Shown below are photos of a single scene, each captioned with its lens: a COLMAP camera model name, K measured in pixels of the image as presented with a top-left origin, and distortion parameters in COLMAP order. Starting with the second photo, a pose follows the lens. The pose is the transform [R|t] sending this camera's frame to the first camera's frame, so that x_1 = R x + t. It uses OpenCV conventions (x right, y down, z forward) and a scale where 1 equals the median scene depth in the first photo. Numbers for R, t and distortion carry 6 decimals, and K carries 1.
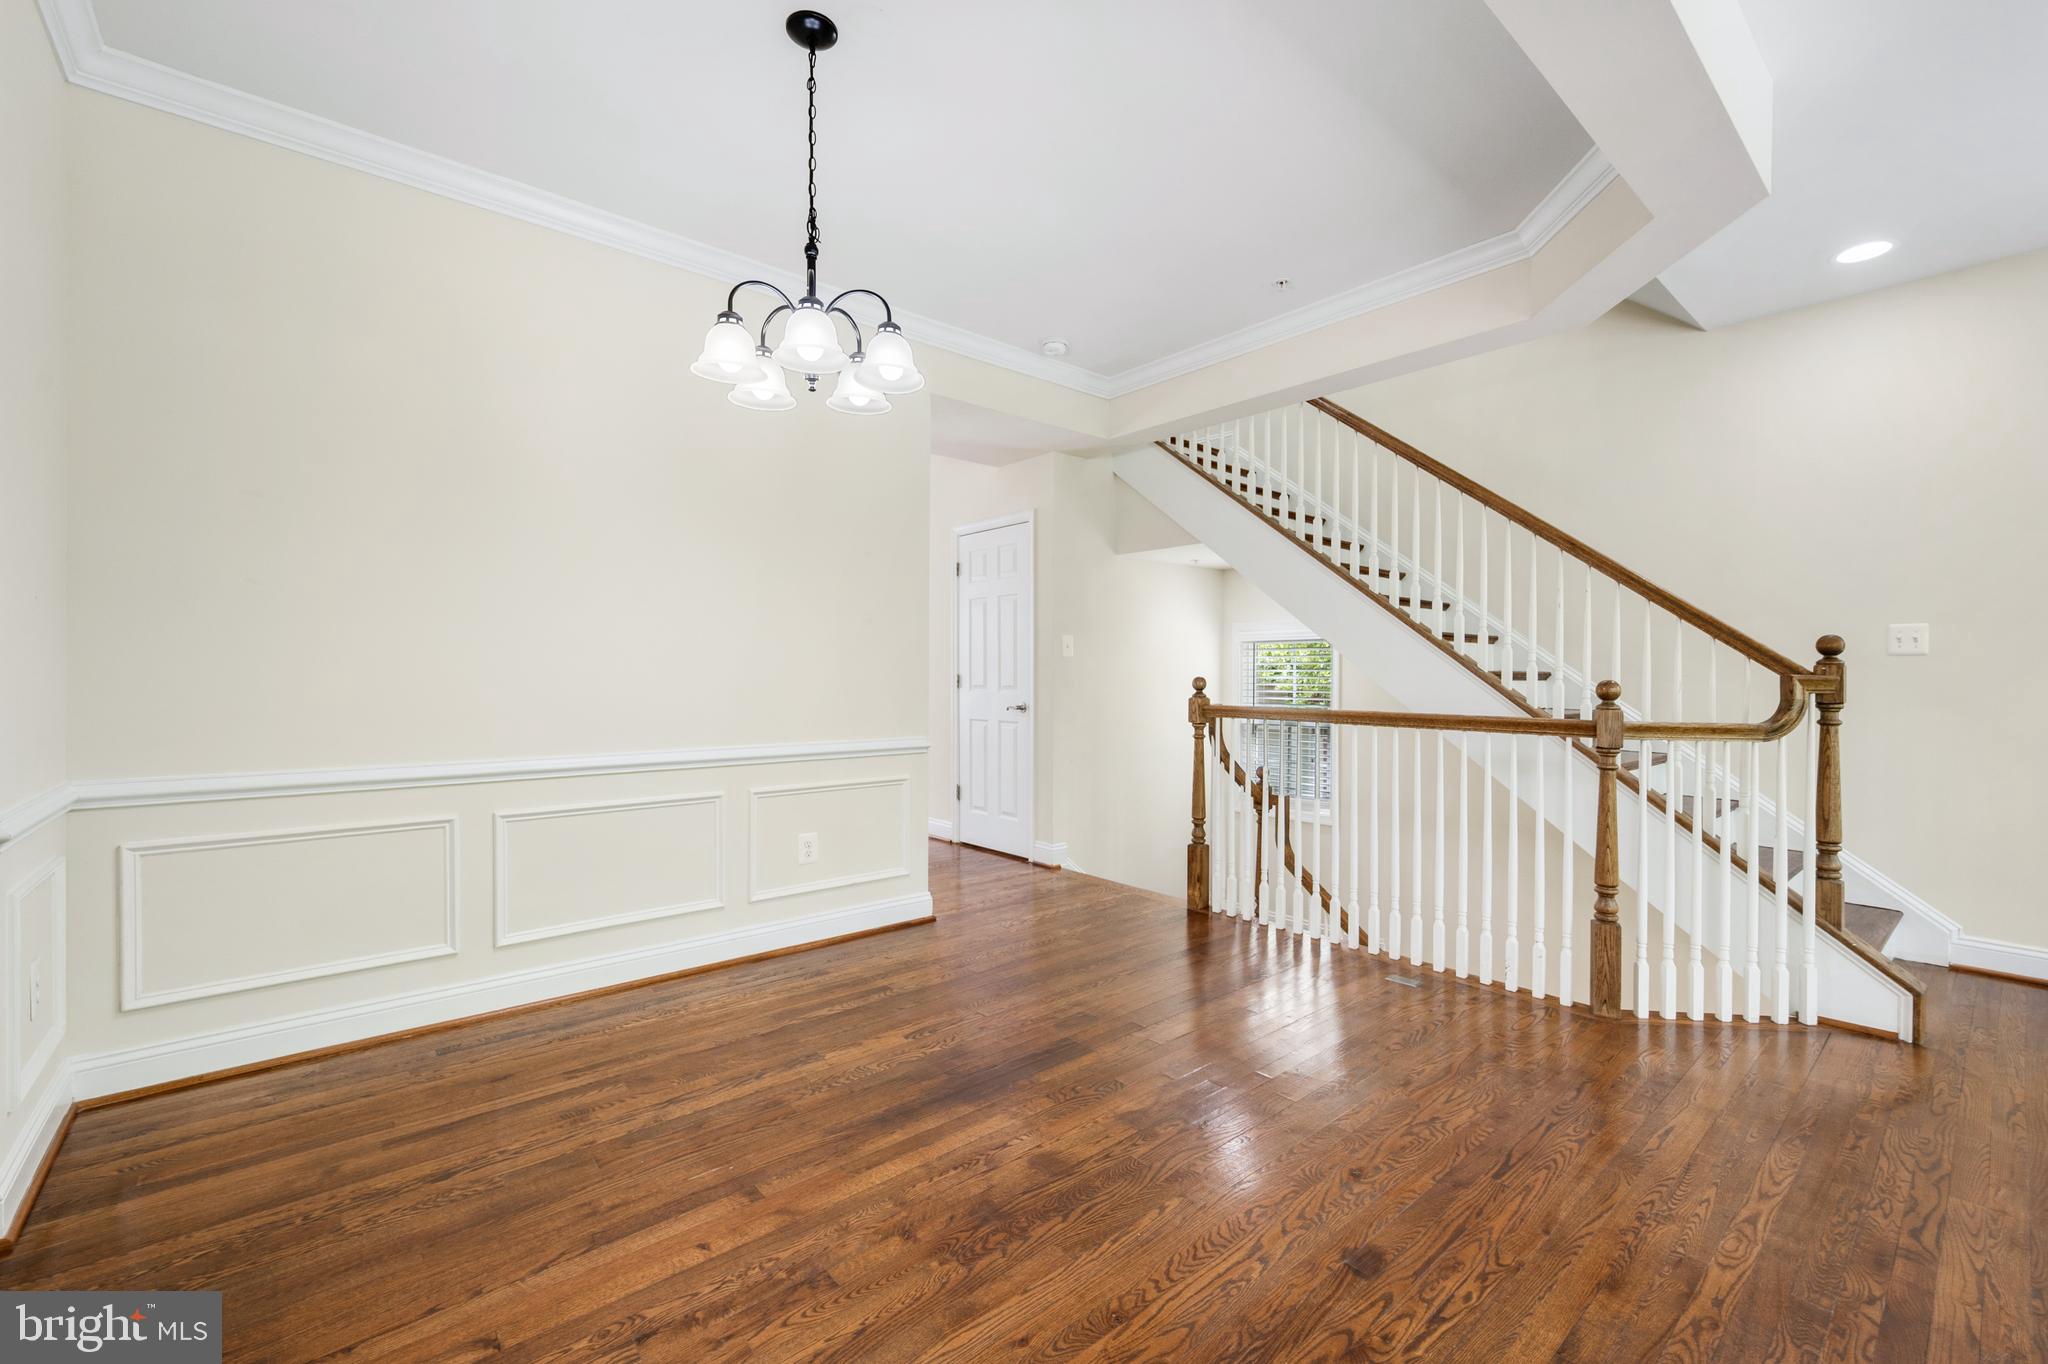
lens RADIAL K [[848.7, 0, 1025.4], [0, 848.7, 675.4], [0, 0, 1]] dist [0.000090, -0.000061]
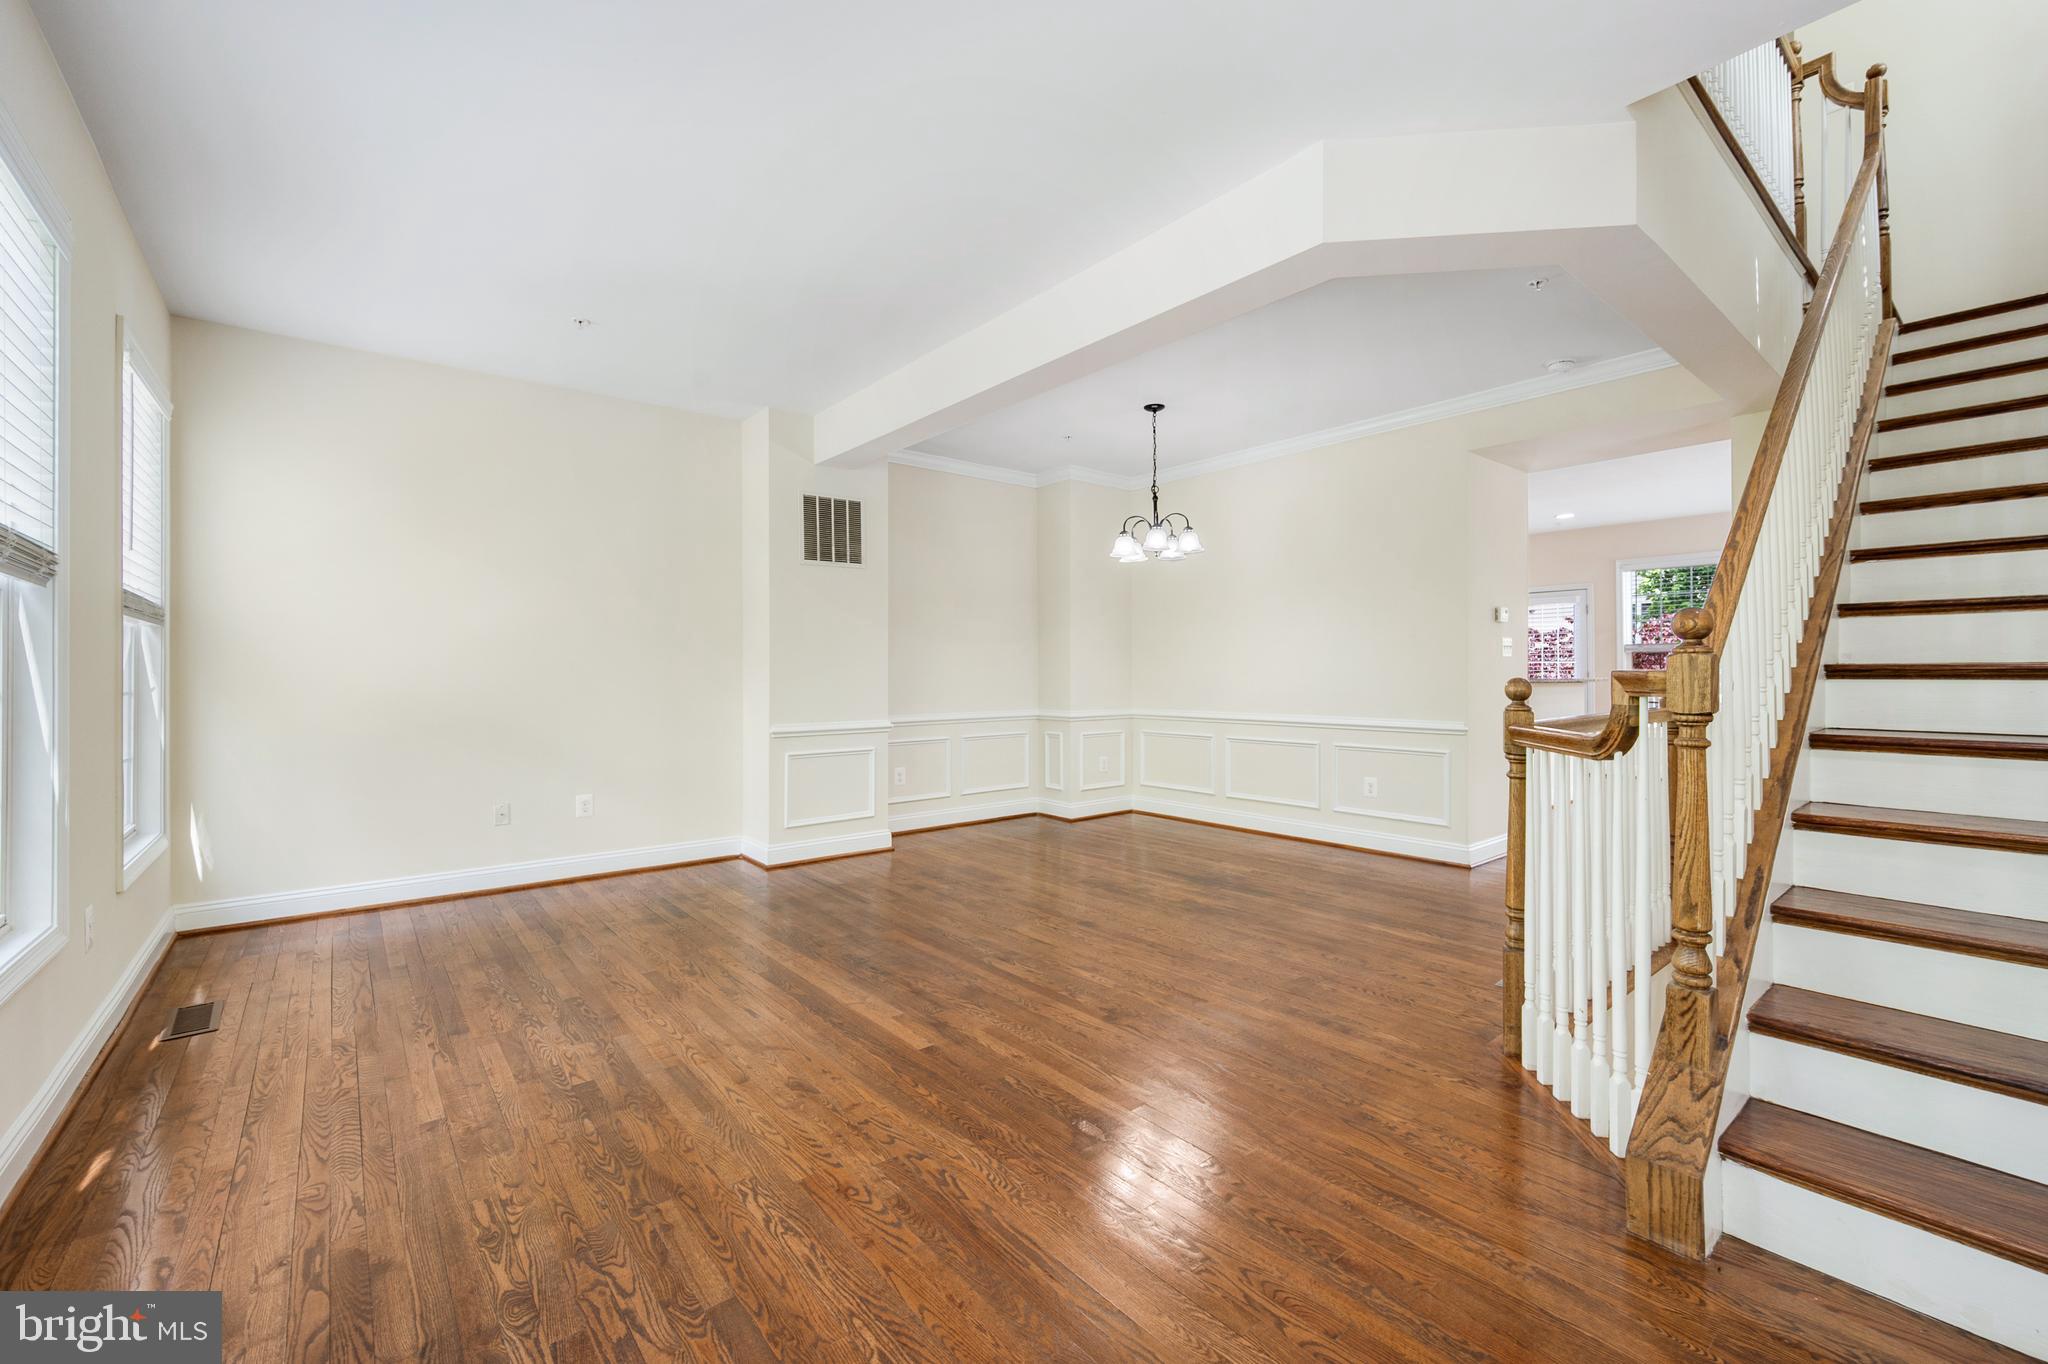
lens RADIAL K [[848.7, 0, 1025.4], [0, 848.7, 675.4], [0, 0, 1]] dist [0.000090, -0.000061]
pose [[-0.021167, -0.004055, -0.999768, 2.141812], [0.007649, 0.999962, -0.004218, 0.005270], [0.999747, -0.007736, -0.021135, 0.681175]]
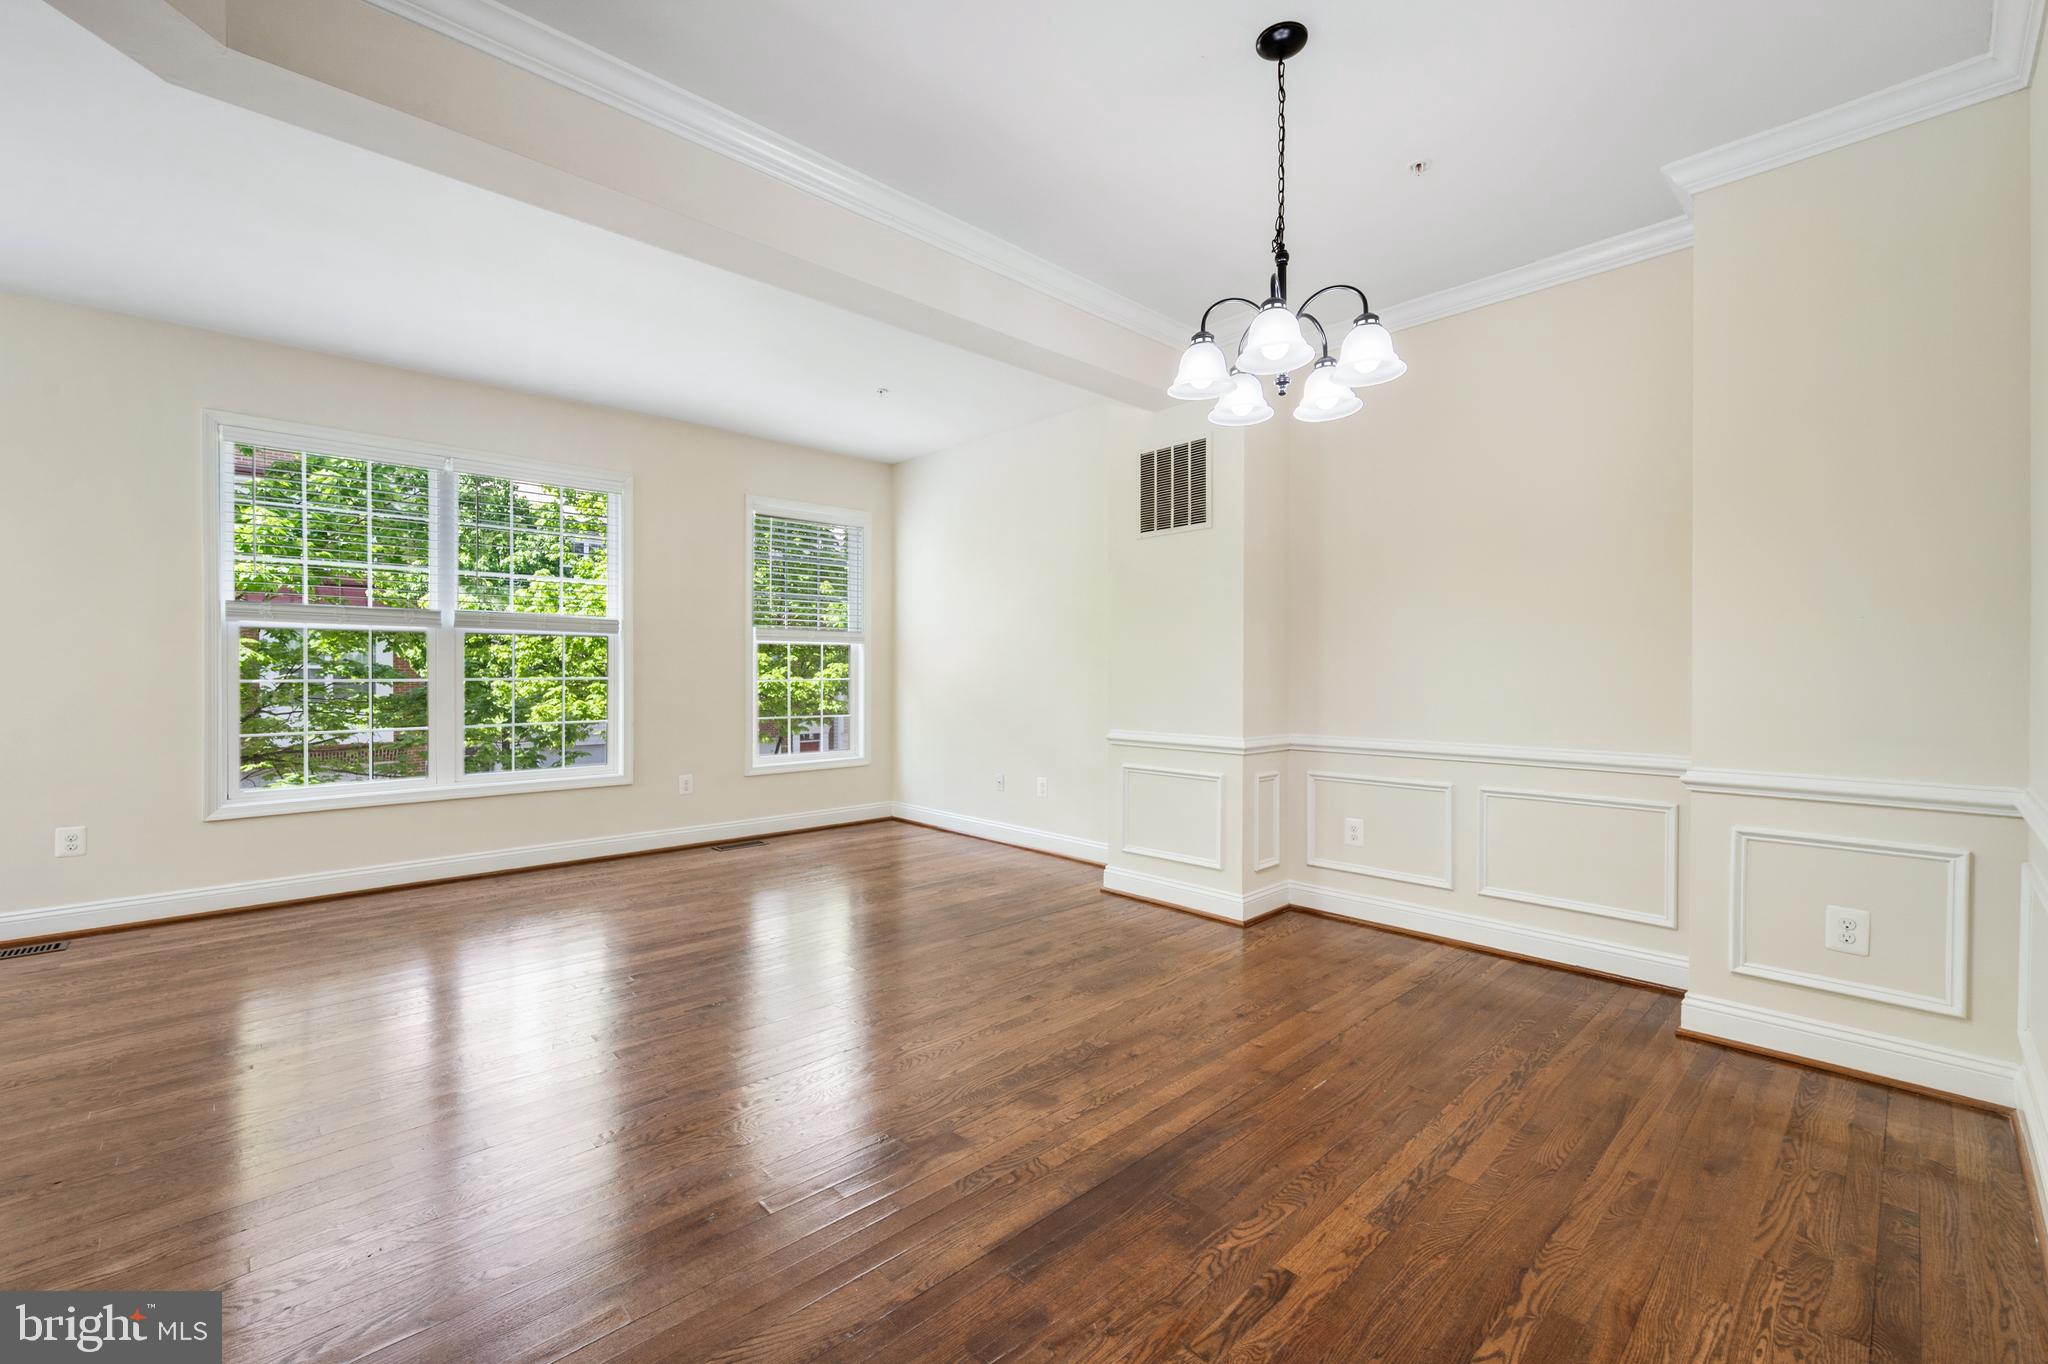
lens RADIAL K [[848.7, 0, 1025.4], [0, 848.7, 675.4], [0, 0, 1]] dist [0.000090, -0.000061]
pose [[-0.998735, -0.005888, -0.049933, 0.101230], [-0.005837, 0.999982, -0.001160, 0.000291], [0.049939, -0.000867, -0.998752, 1.995198]]
